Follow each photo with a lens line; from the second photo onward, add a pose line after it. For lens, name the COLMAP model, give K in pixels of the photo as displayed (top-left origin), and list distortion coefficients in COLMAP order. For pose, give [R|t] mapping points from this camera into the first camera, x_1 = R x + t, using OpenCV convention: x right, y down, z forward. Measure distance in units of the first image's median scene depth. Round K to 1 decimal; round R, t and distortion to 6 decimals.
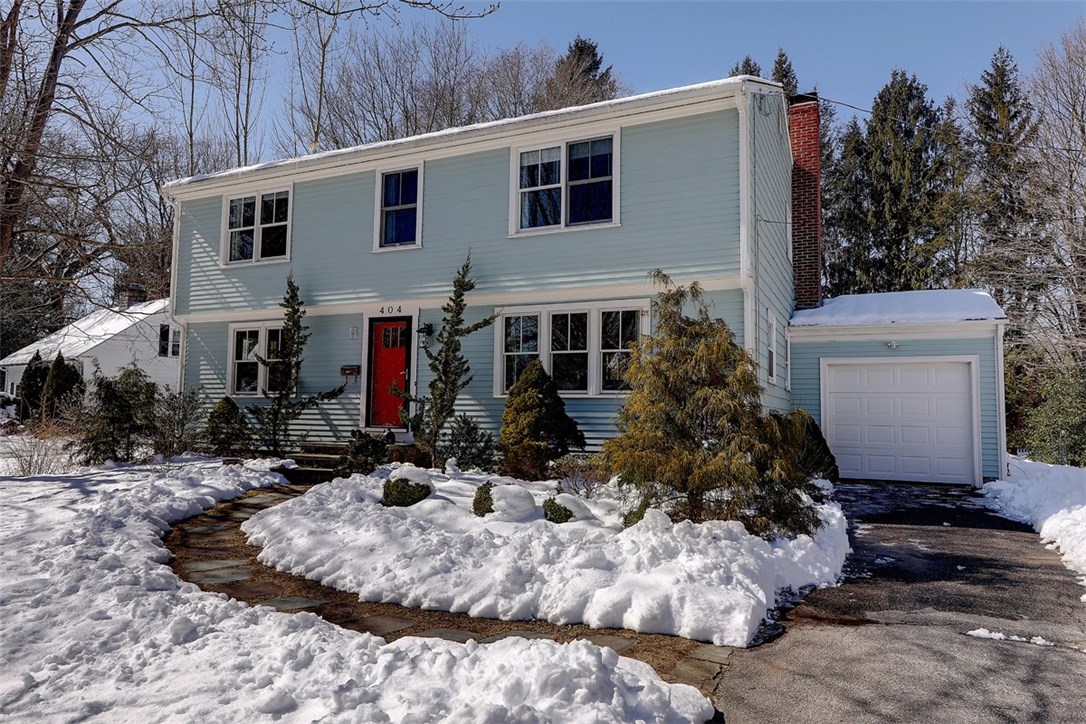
lens RADIAL K [[717.2, 0, 543.2], [0, 717.2, 365.9], [0, 0, 1]] dist [0.011025, 0.001086]
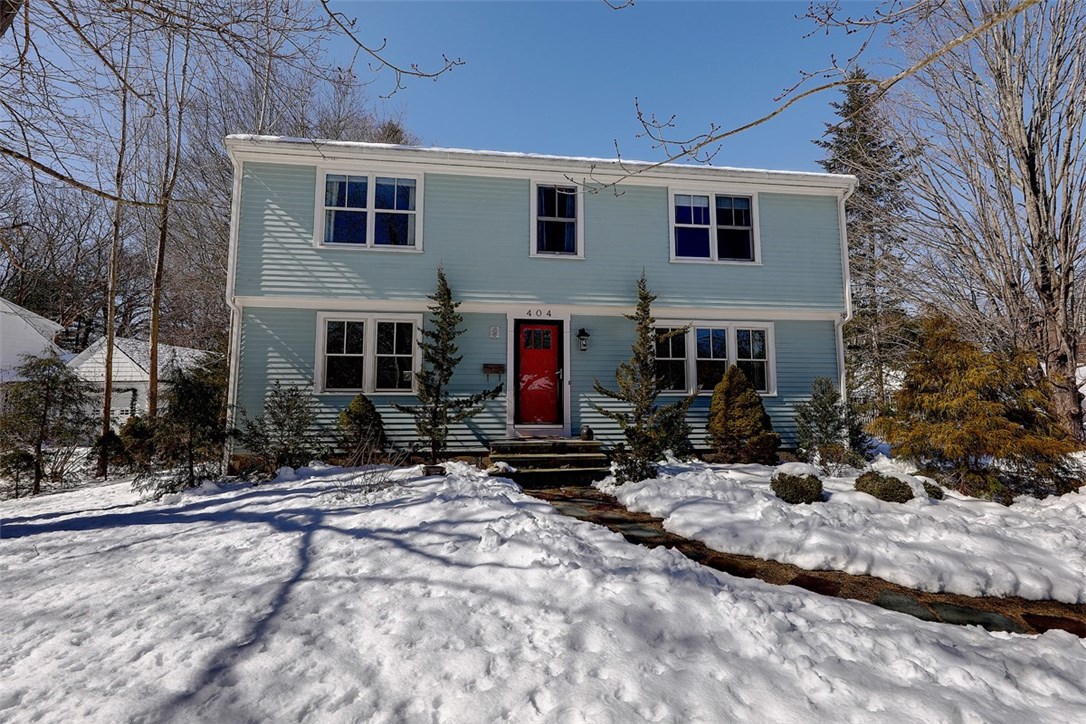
lens RADIAL K [[550.8, 0, 543.6], [0, 550.8, 355.1], [0, 0, 1]] dist [0.041543, 0.000191]
pose [[0.833340, 0.042322, 0.551138, -0.657676], [-0.027024, 0.998992, -0.035853, 0.013319], [-0.552100, 0.014984, 0.833643, 0.315856]]
